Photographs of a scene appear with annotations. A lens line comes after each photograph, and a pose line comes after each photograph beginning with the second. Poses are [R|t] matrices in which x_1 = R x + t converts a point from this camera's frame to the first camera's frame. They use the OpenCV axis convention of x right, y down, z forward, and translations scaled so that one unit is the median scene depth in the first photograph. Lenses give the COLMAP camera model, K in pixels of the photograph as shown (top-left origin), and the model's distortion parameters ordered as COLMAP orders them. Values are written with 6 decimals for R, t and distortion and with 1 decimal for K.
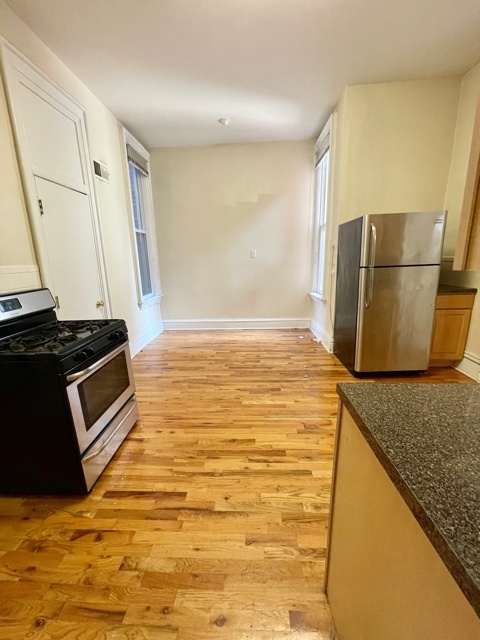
lens RADIAL K [[256.9, 0, 236.3], [0, 256.9, 315.7], [0, 0, 1]] dist [-0.003231, -0.000040]
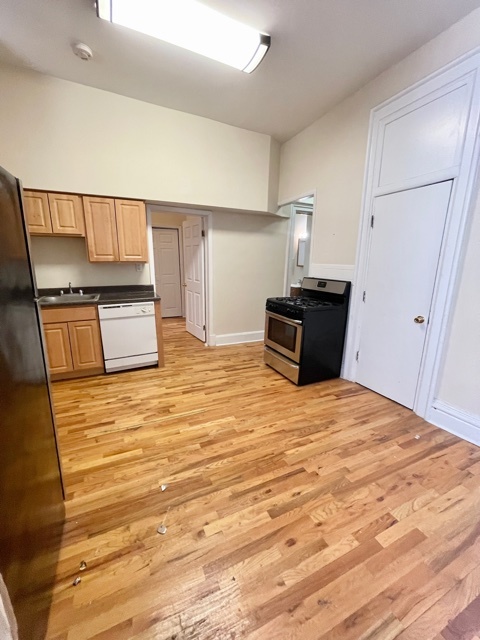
lens RADIAL K [[256.9, 0, 237.2], [0, 256.9, 314.3], [0, 0, 1]] dist [-0.003231, -0.000040]
pose [[-0.883656, 0.119312, -0.452678, 0.363021], [-0.091420, 0.904378, 0.416824, -0.365368], [0.459124, 0.409712, -0.788252, 1.458467]]
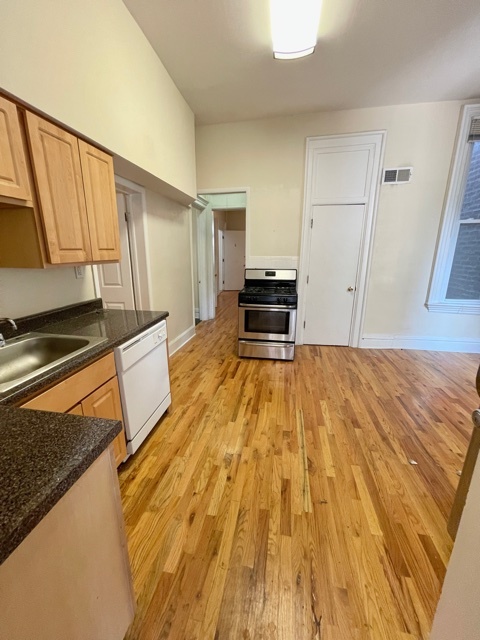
lens RADIAL K [[256.9, 0, 238.0], [0, 256.9, 314.5], [0, 0, 1]] dist [-0.003231, -0.000040]
pose [[-0.124626, 0.267596, -0.955437, 0.872314], [-0.224323, 0.930413, 0.289847, -0.184645], [0.966513, 0.250449, -0.055926, 0.591453]]
